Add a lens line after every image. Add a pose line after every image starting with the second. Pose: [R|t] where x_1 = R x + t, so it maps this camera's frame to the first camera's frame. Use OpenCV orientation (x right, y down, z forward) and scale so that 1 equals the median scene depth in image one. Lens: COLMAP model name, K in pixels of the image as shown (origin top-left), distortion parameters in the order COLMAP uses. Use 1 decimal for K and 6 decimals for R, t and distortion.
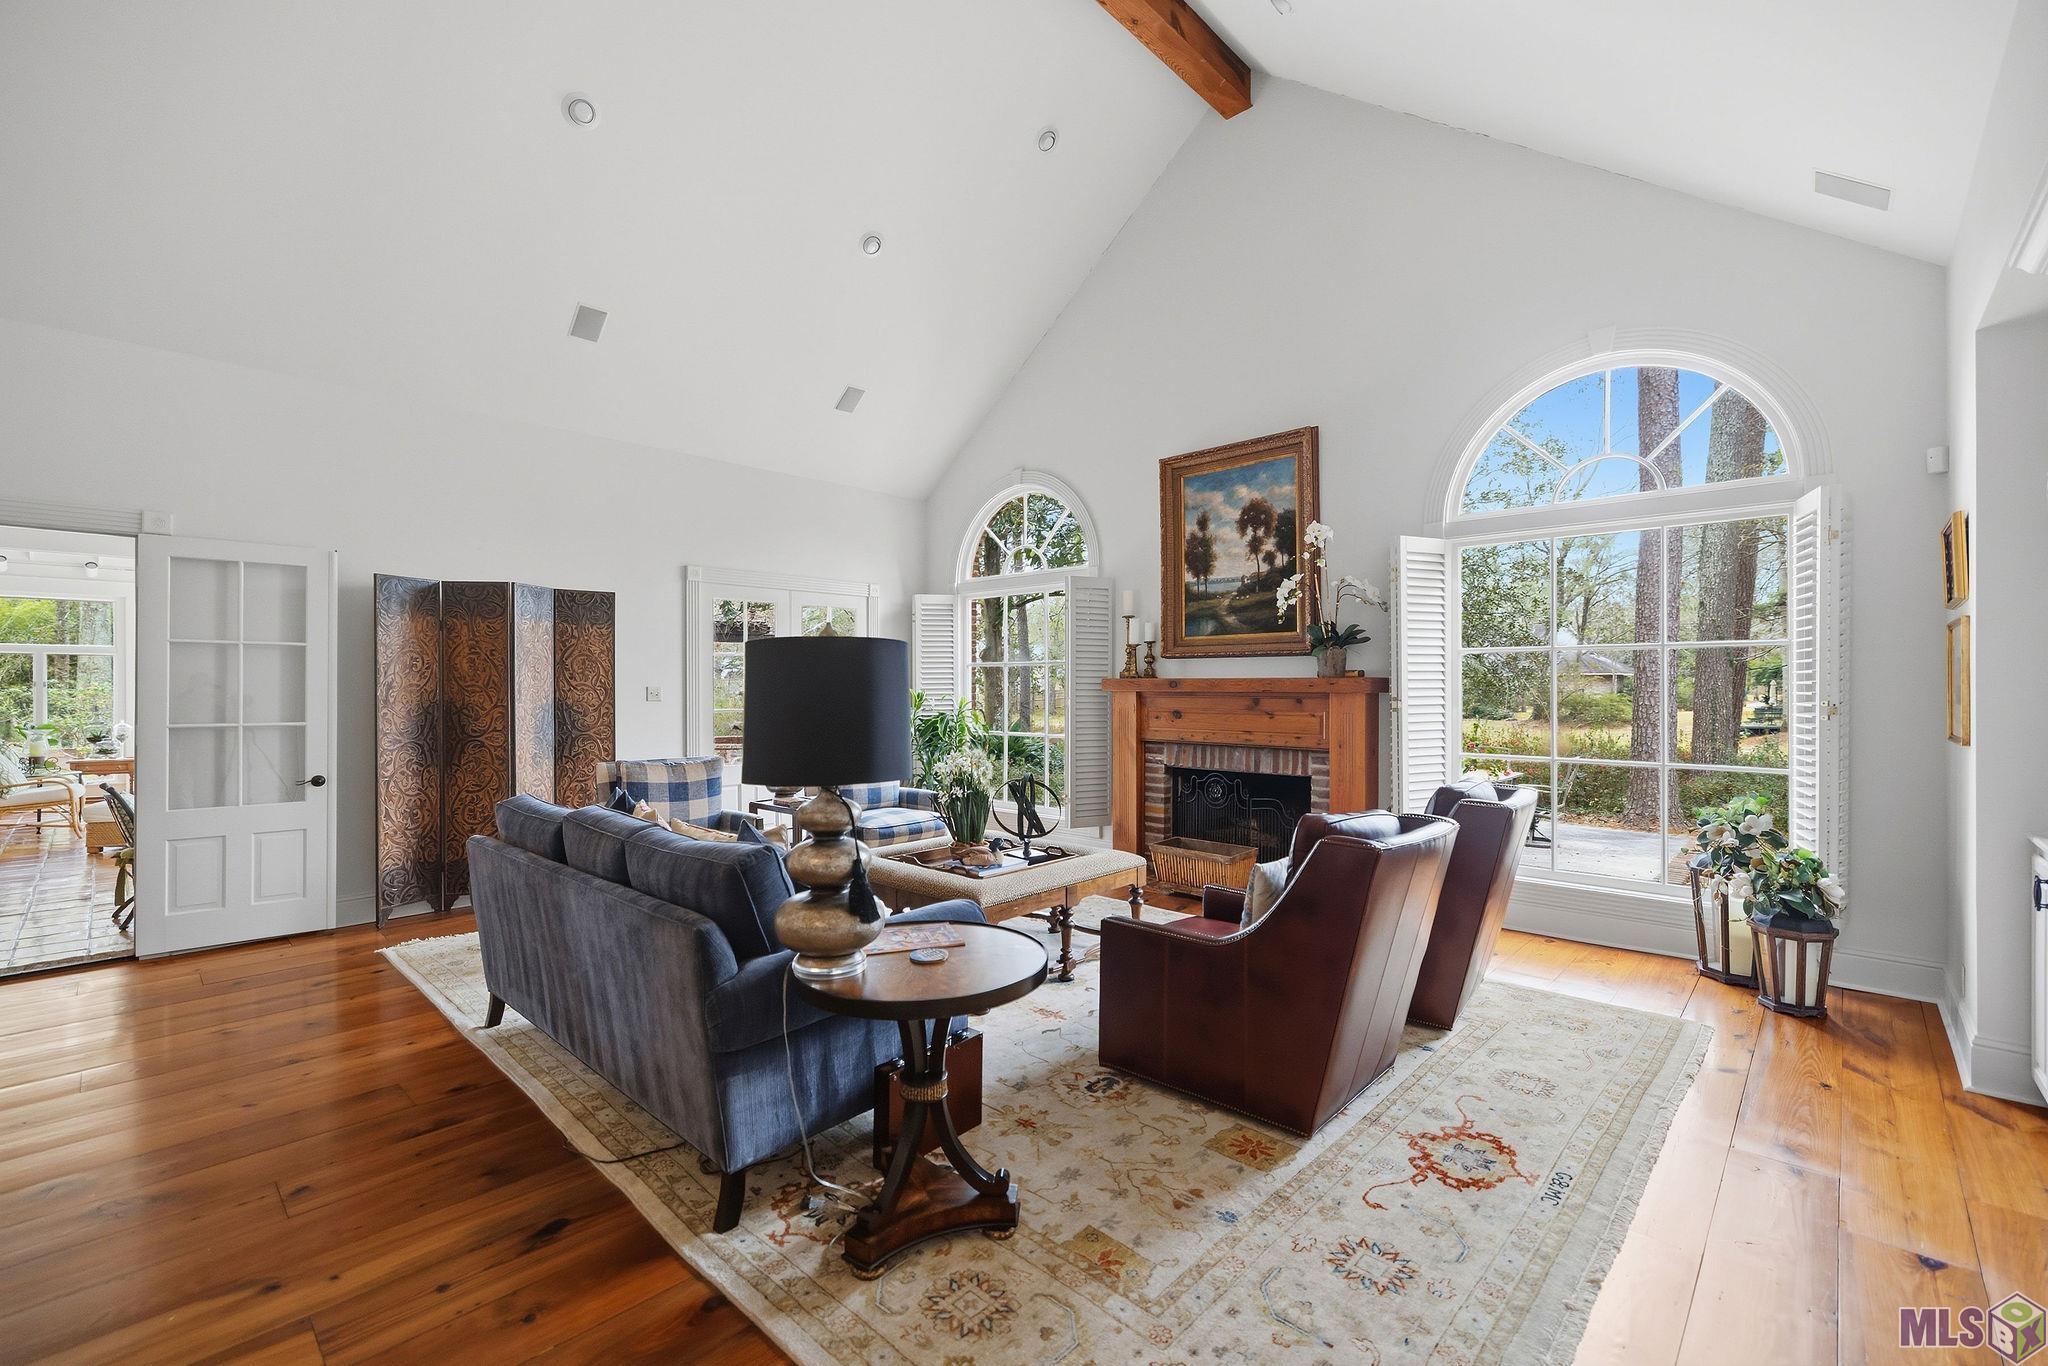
lens RADIAL K [[862.9, 0, 1018.6], [0, 862.9, 684.0], [0, 0, 1]] dist [-0.001682, 0.000032]
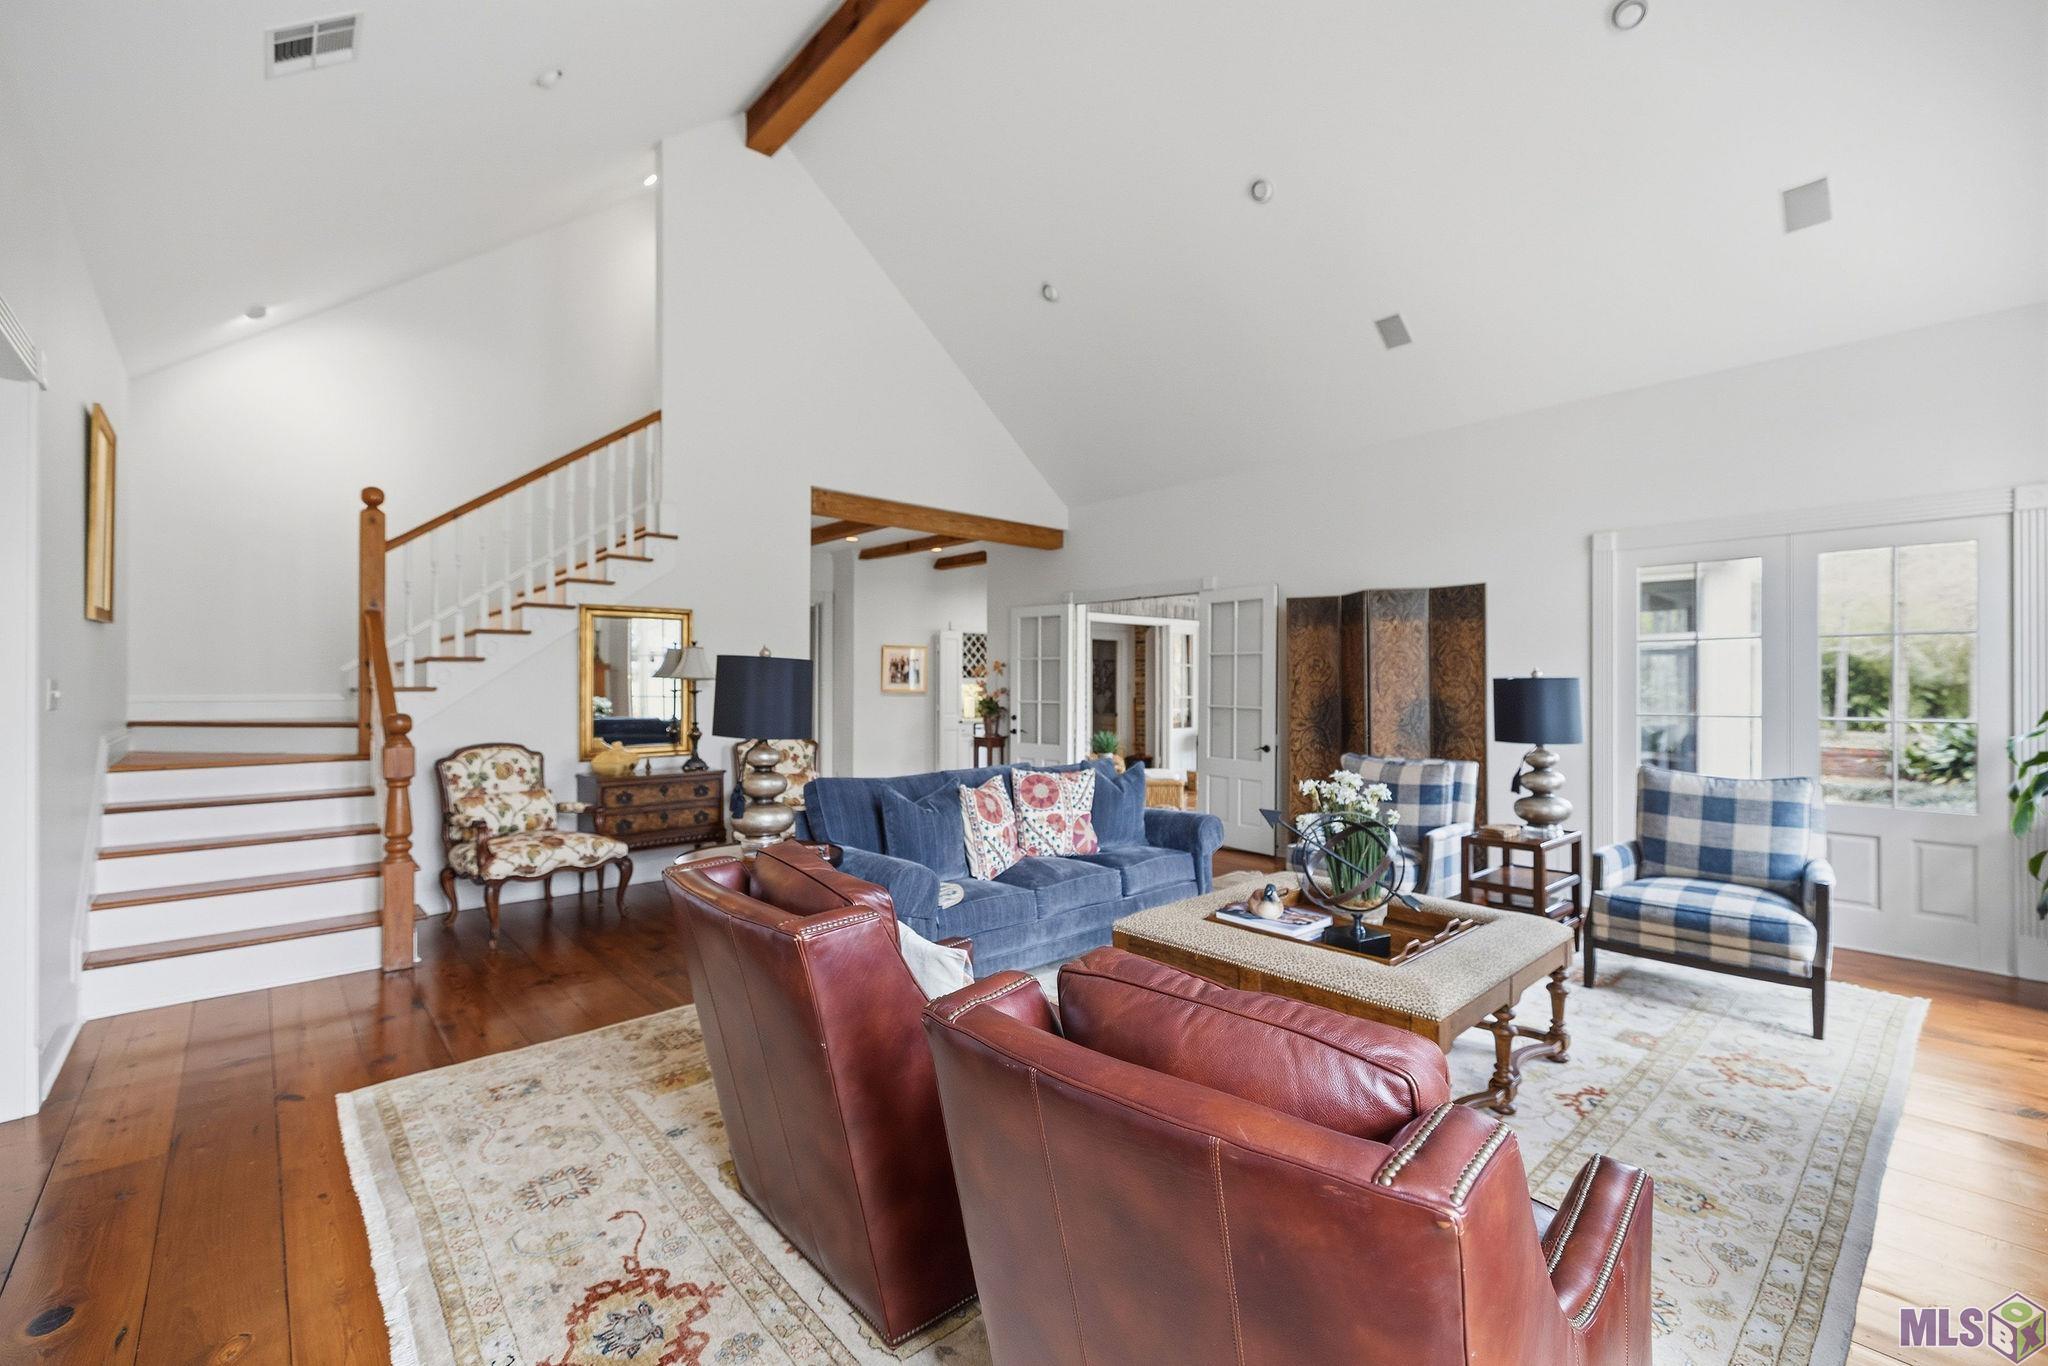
lens RADIAL K [[862.3, 0, 1024.1], [0, 862.3, 685.7], [0, 0, 1]] dist [0.000543, 0.000131]
pose [[-0.078567, 0.006983, -0.996884, 0.528271], [-0.000767, 0.999975, 0.007065, -0.000550], [0.996909, 0.001319, -0.078560, 0.601125]]
